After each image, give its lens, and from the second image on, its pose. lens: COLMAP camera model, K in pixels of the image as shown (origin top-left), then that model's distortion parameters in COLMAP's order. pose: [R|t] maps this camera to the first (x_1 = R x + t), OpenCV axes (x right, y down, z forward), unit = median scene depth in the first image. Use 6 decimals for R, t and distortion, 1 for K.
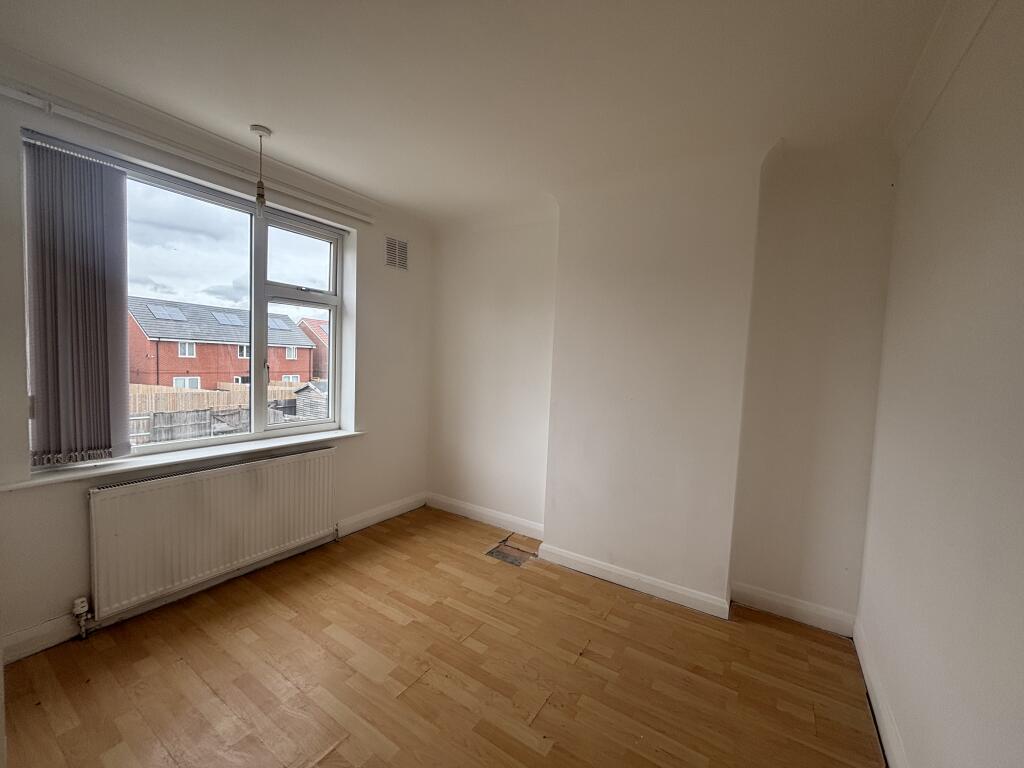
lens RADIAL K [[410.3, 0, 512.0], [0, 410.3, 384.0], [0, 0, 1]] dist [-0.001164, 0.000084]
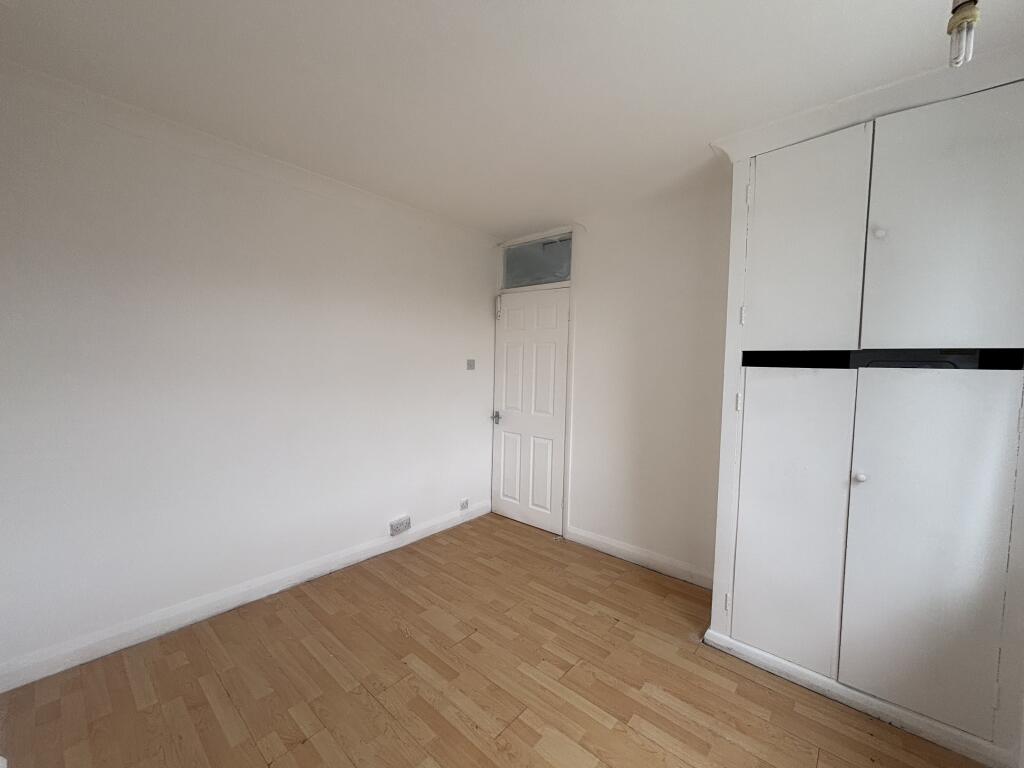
lens RADIAL K [[410.3, 0, 512.0], [0, 410.3, 384.0], [0, 0, 1]] dist [-0.001164, 0.000084]
pose [[-0.987634, -0.071334, 0.139605, -0.314372], [-0.054578, 0.991227, 0.120378, -0.141286], [-0.146968, 0.111270, -0.982863, 1.827188]]
